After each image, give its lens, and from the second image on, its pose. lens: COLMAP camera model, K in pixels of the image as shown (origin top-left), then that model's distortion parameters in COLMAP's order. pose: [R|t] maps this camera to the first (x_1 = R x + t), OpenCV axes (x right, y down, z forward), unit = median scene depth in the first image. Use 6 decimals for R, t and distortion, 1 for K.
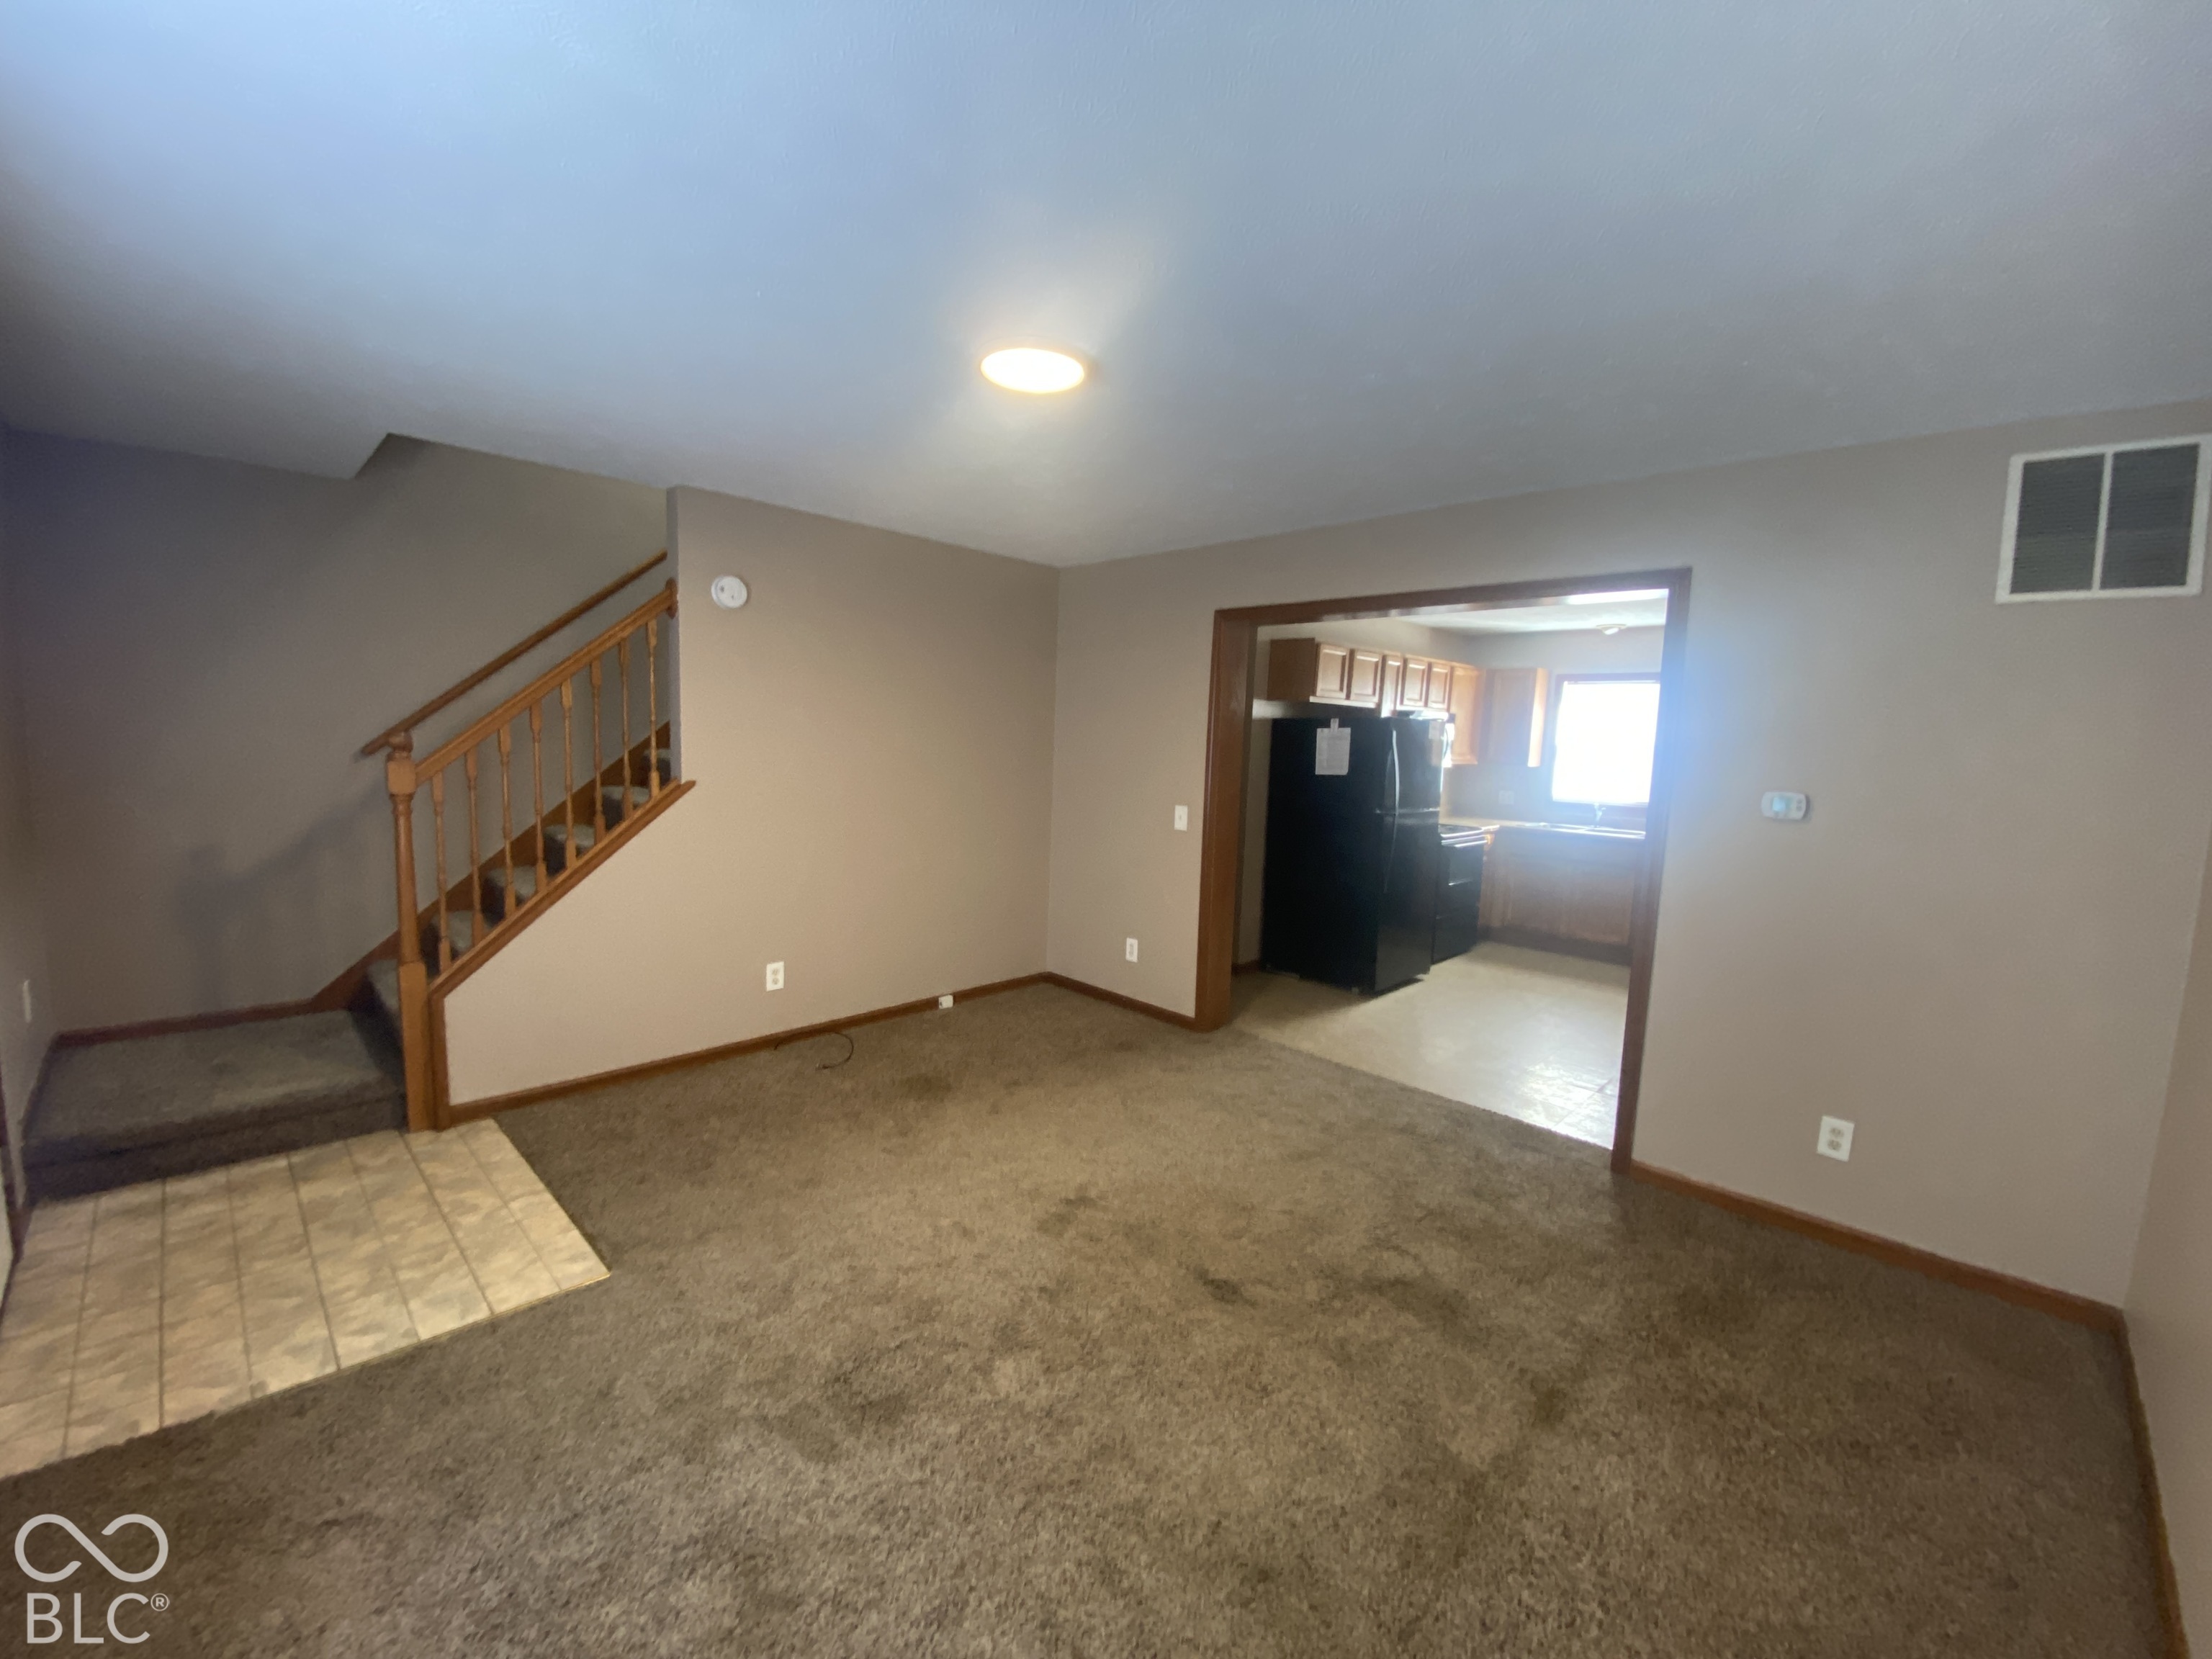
lens RADIAL K [[901.2, 0, 1106.0], [0, 901.2, 829.5], [0, 0, 1]] dist [0.047773, -0.025463]
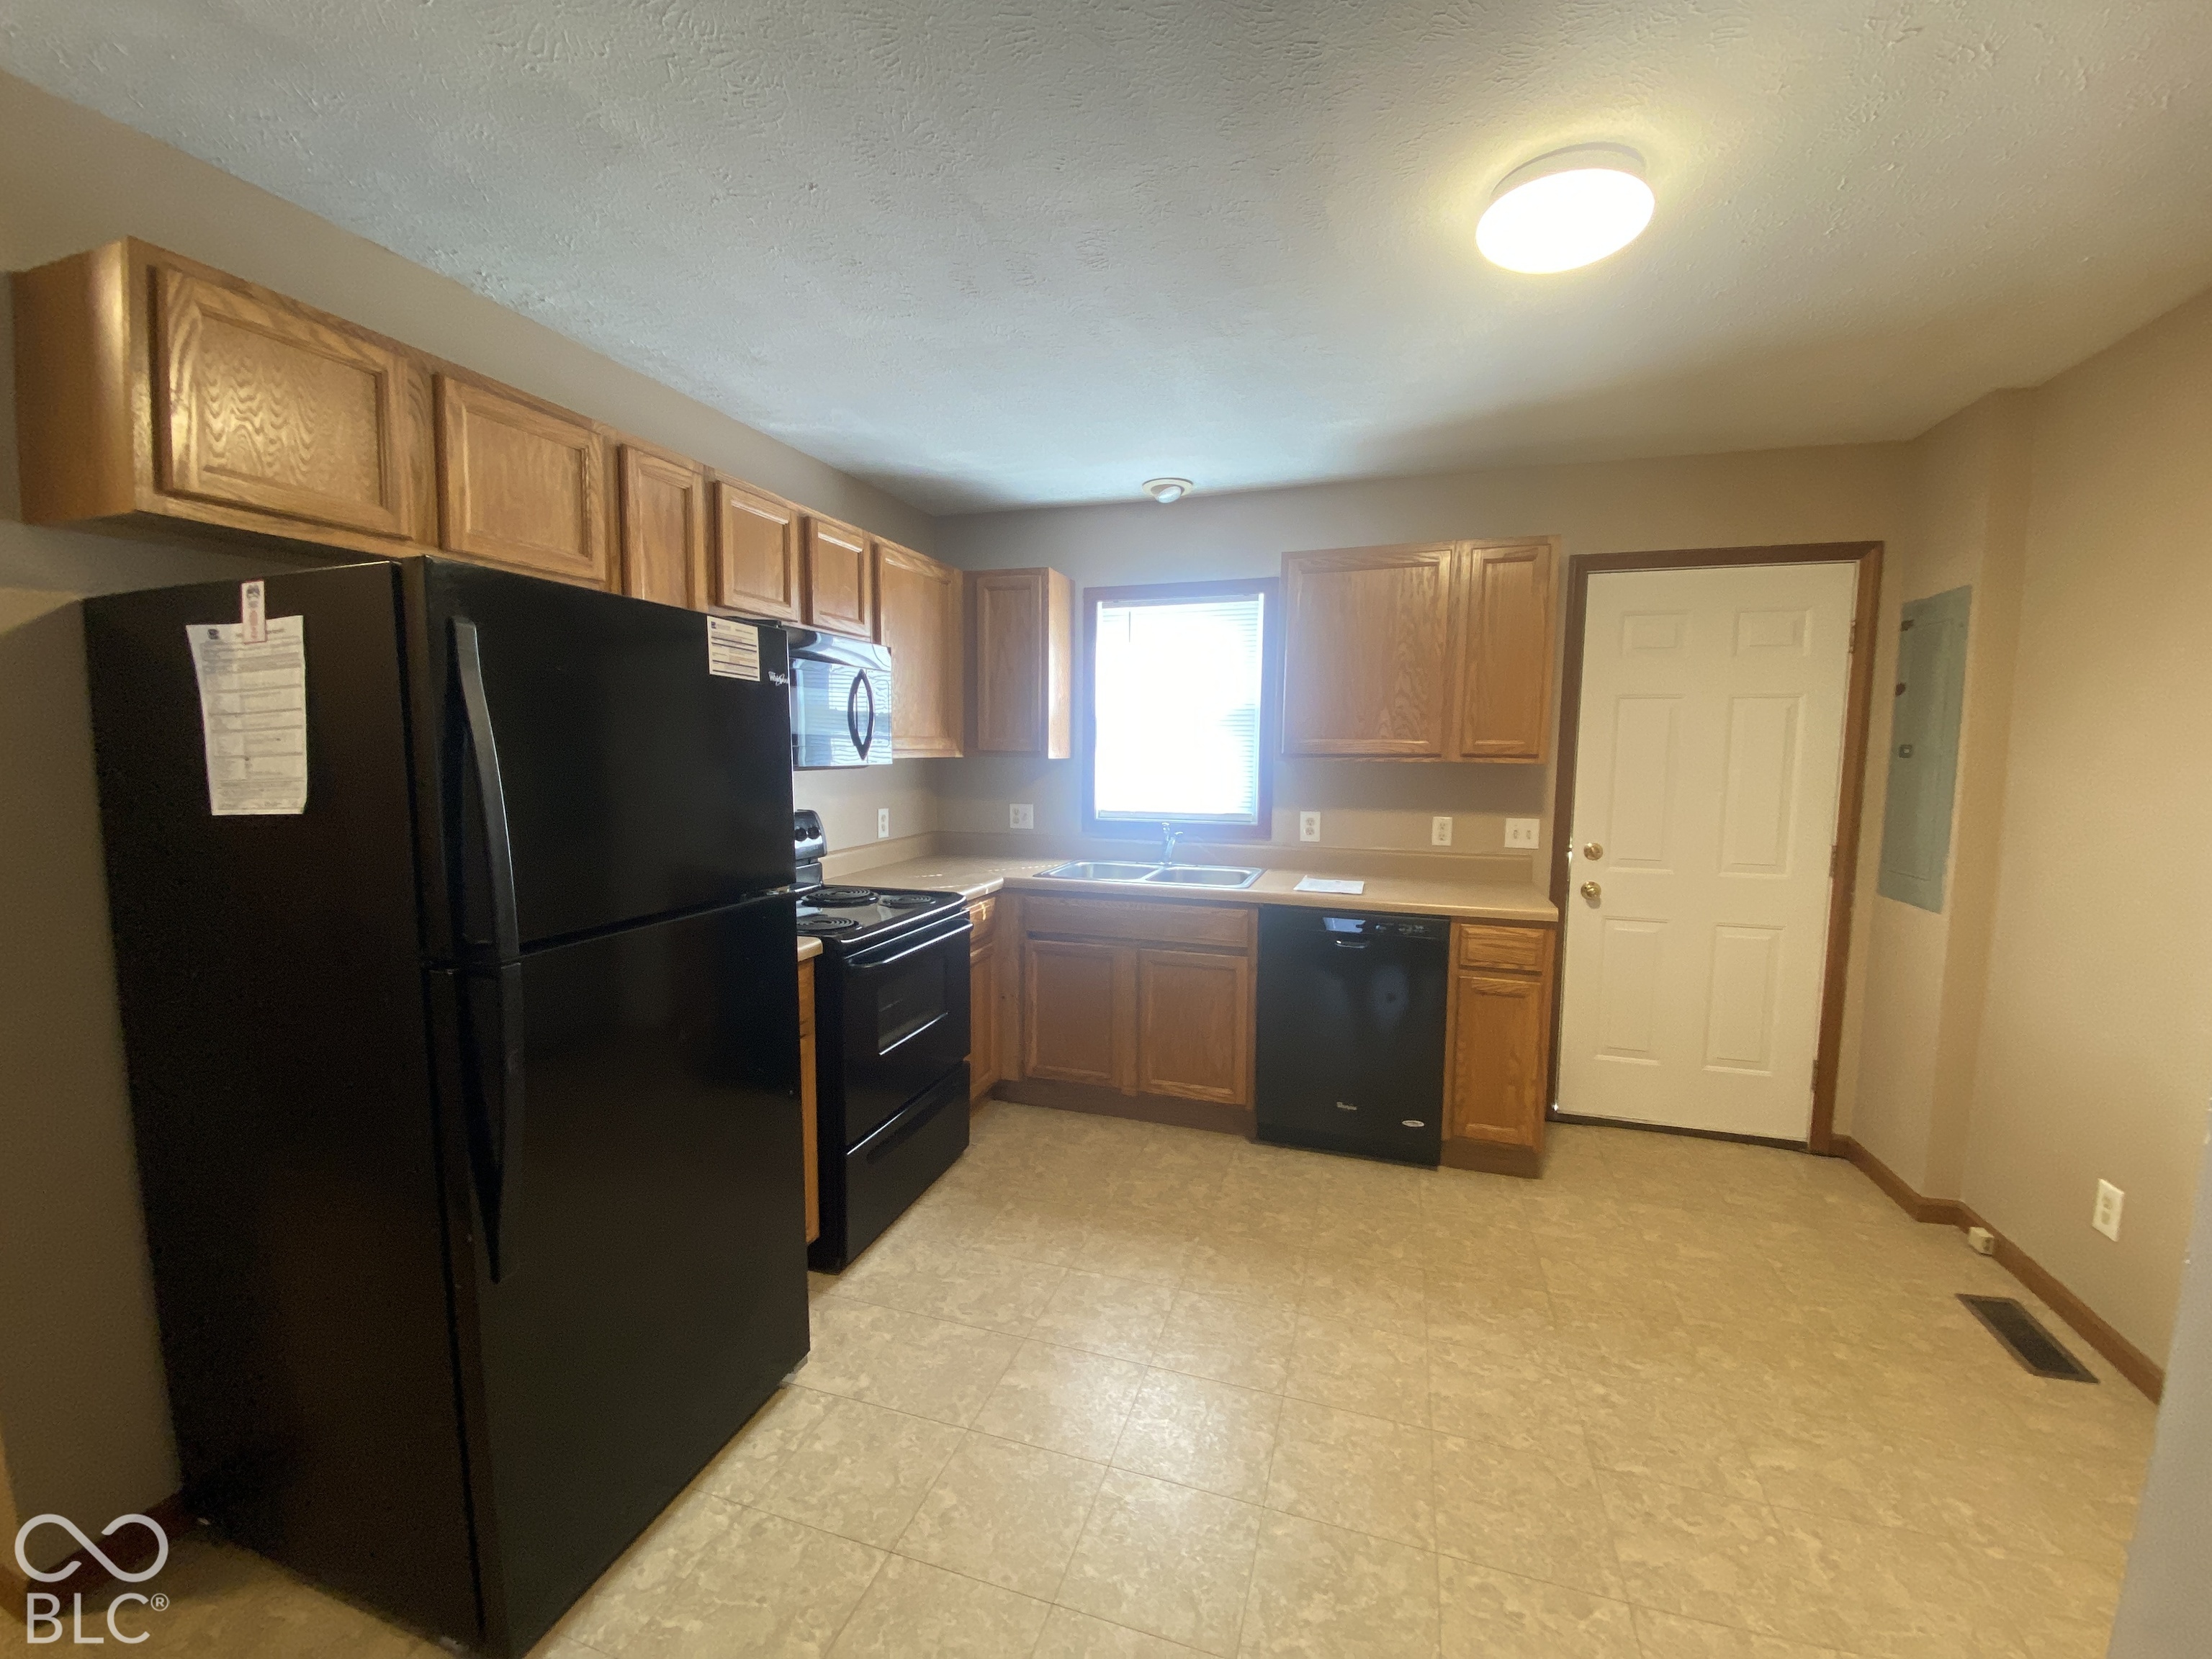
lens RADIAL K [[879.9, 0, 1106.0], [0, 879.9, 829.5], [0, 0, 1]] dist [0.010057, -0.008307]
pose [[0.891813, -0.065535, 0.447632, 0.607973], [0.065334, 0.997737, 0.015908, -0.082182], [-0.447661, 0.015058, 0.894077, 1.223273]]
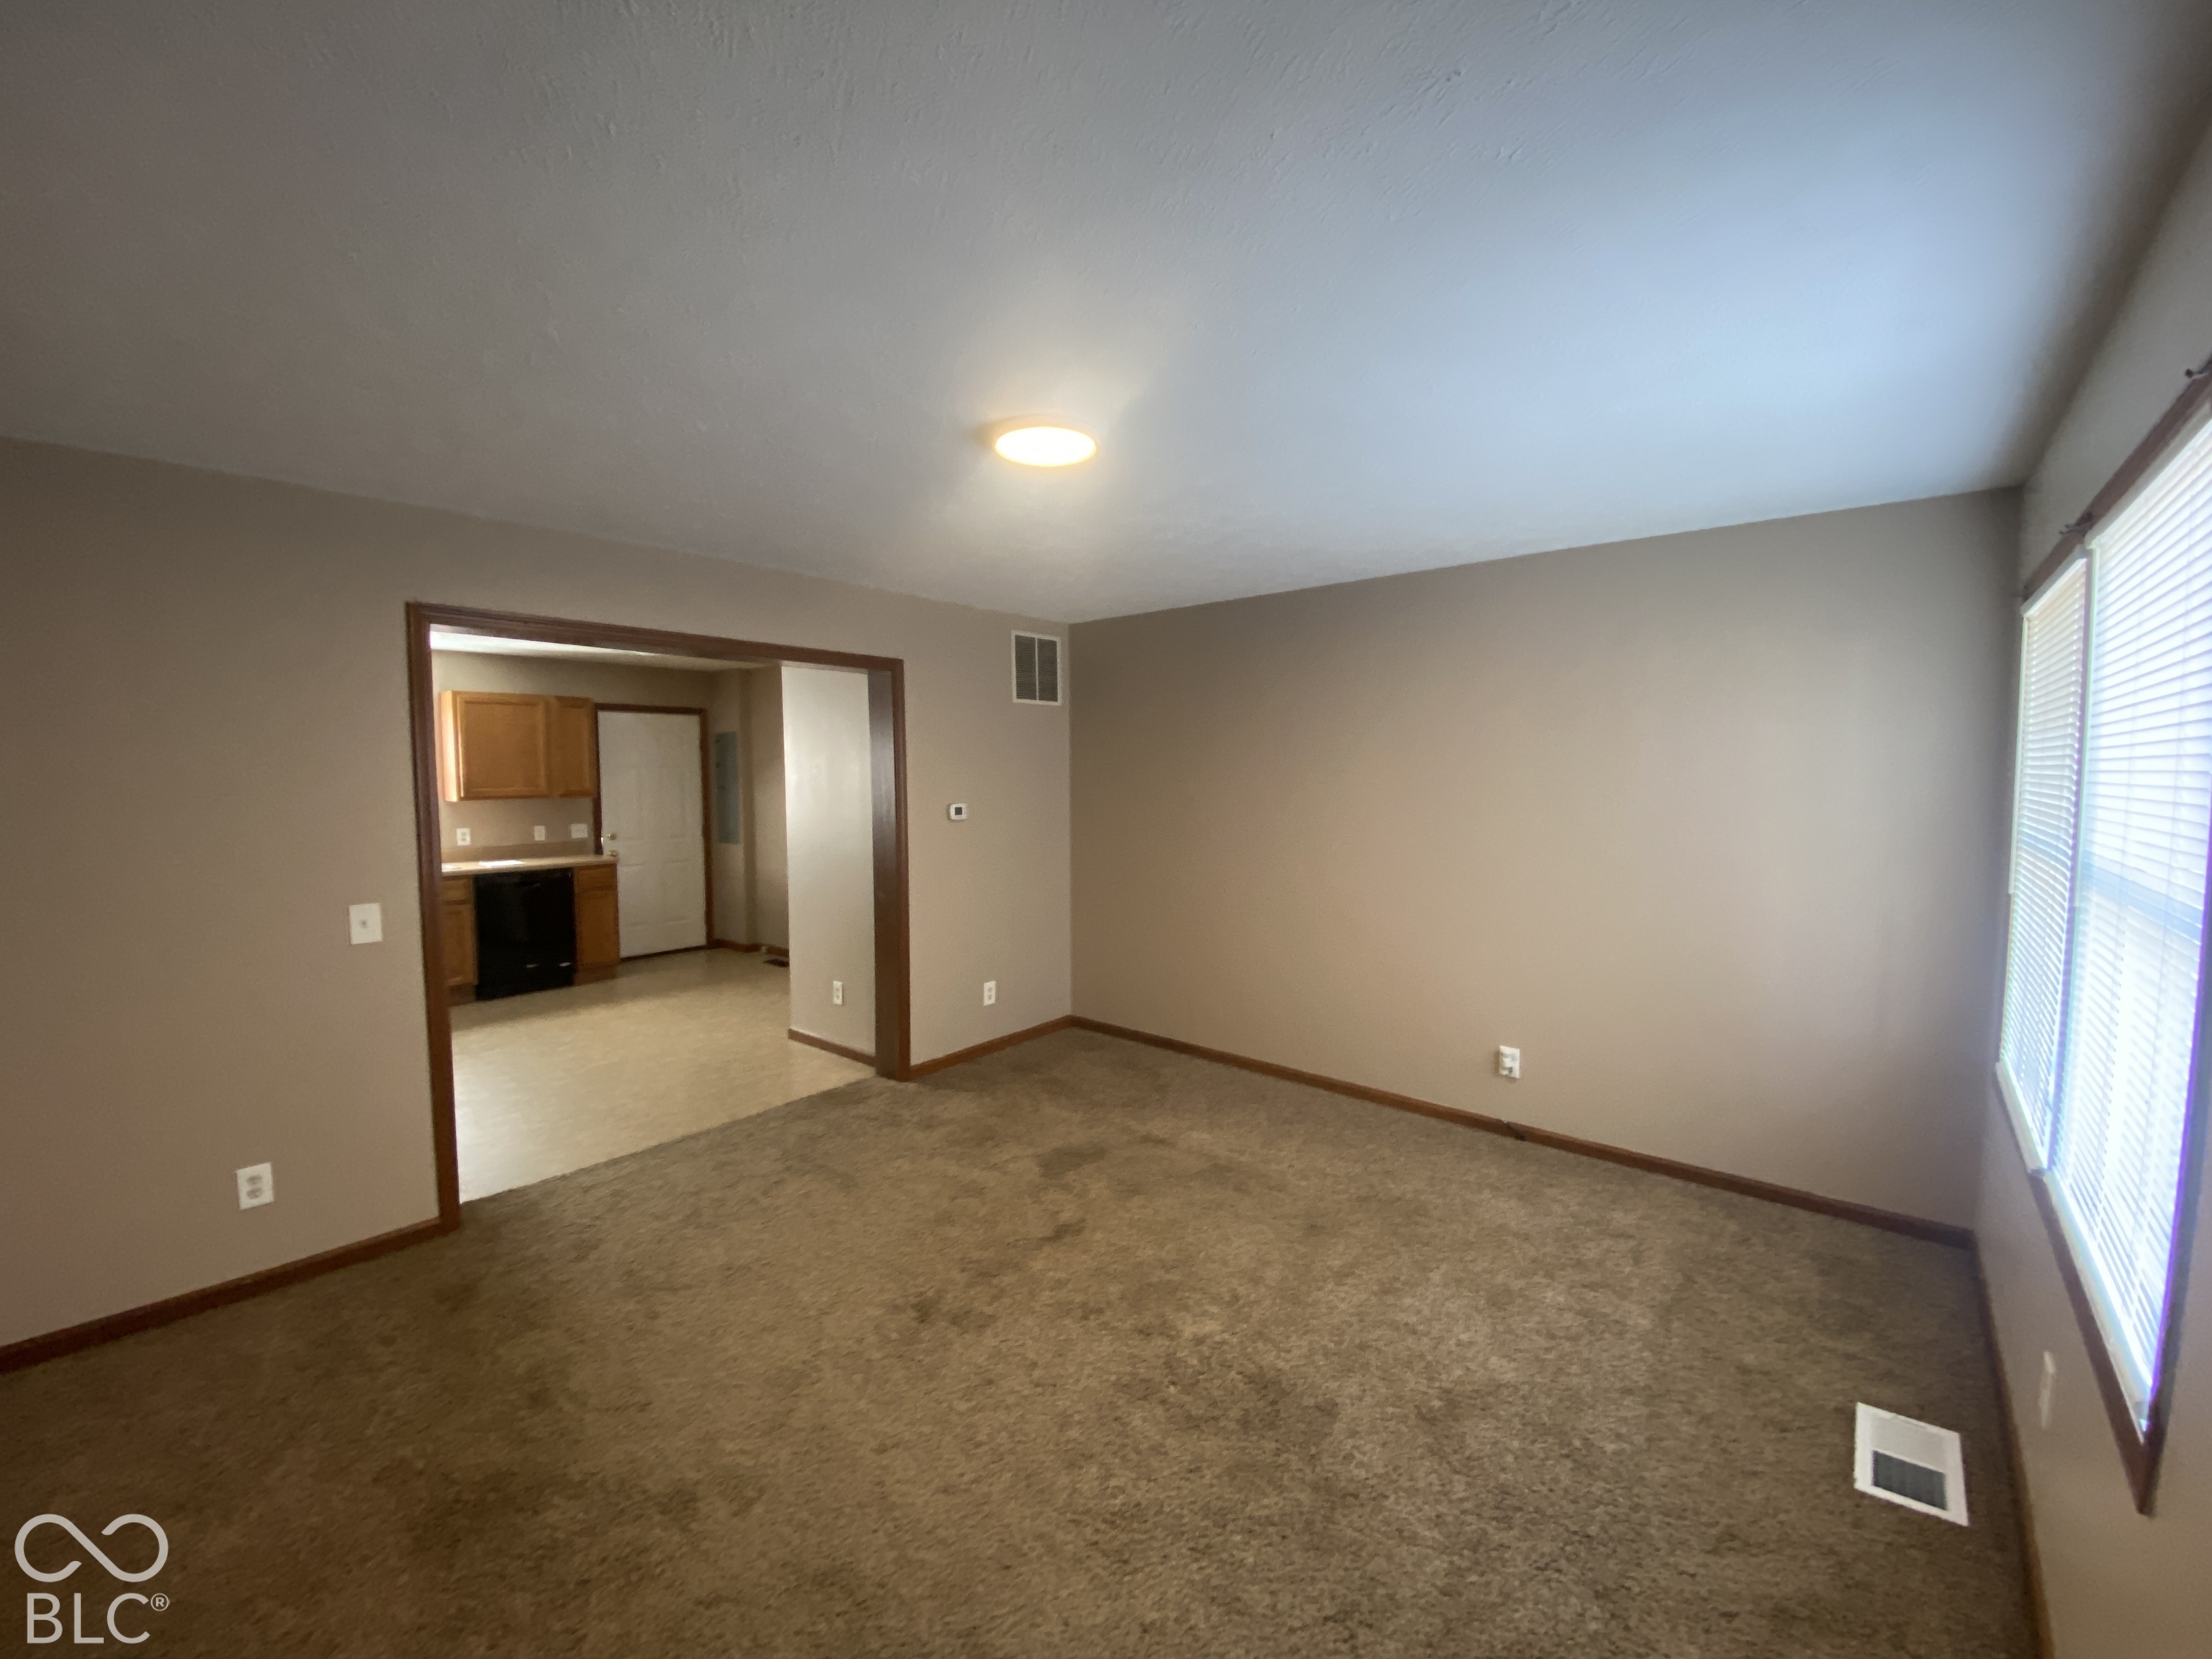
lens RADIAL K [[901.2, 0, 1106.0], [0, 901.2, 829.5], [0, 0, 1]] dist [0.047773, -0.025463]
pose [[-0.084948, -0.095075, 0.991839, -0.858341], [0.109473, 0.988520, 0.104133, -0.125349], [-0.990353, 0.117425, -0.073565, 0.804053]]
